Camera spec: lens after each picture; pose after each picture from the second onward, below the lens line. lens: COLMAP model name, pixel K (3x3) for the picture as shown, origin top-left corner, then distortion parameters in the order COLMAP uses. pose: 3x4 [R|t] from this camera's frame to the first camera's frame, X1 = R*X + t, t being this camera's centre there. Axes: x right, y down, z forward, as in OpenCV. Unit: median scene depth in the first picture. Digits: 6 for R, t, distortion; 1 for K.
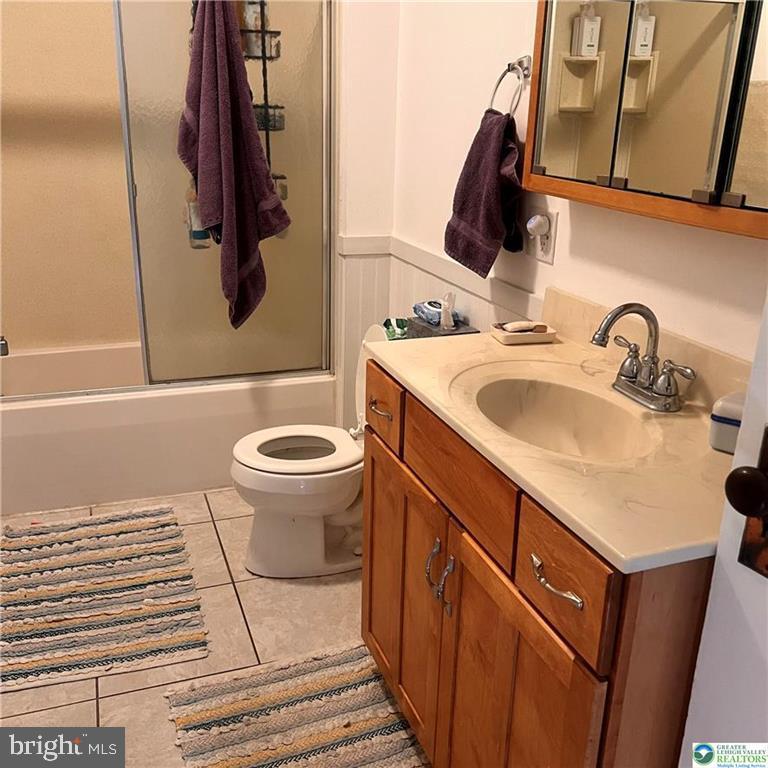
lens RADIAL K [[776.2, 0, 370.8], [0, 776.2, 386.5], [0, 0, 1]] dist [0.091767, -0.185040]
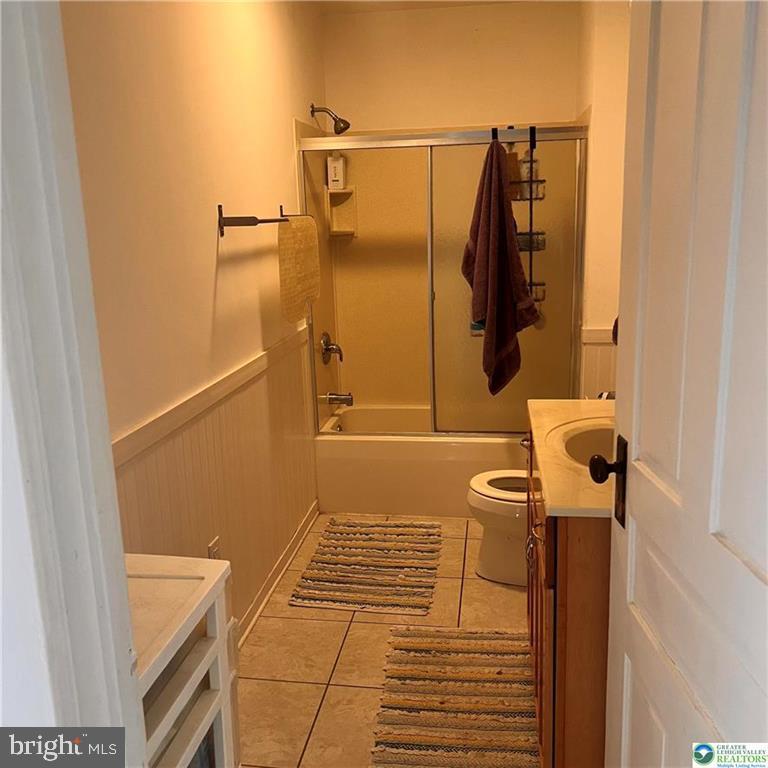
lens RADIAL K [[776.2, 0, 370.8], [0, 776.2, 386.5], [0, 0, 1]] dist [0.091767, -0.185040]
pose [[0.875723, 0.053506, -0.479841, 0.302010], [-0.104113, 0.991386, -0.079462, 0.041393], [0.471456, 0.119544, 0.873750, -0.290763]]
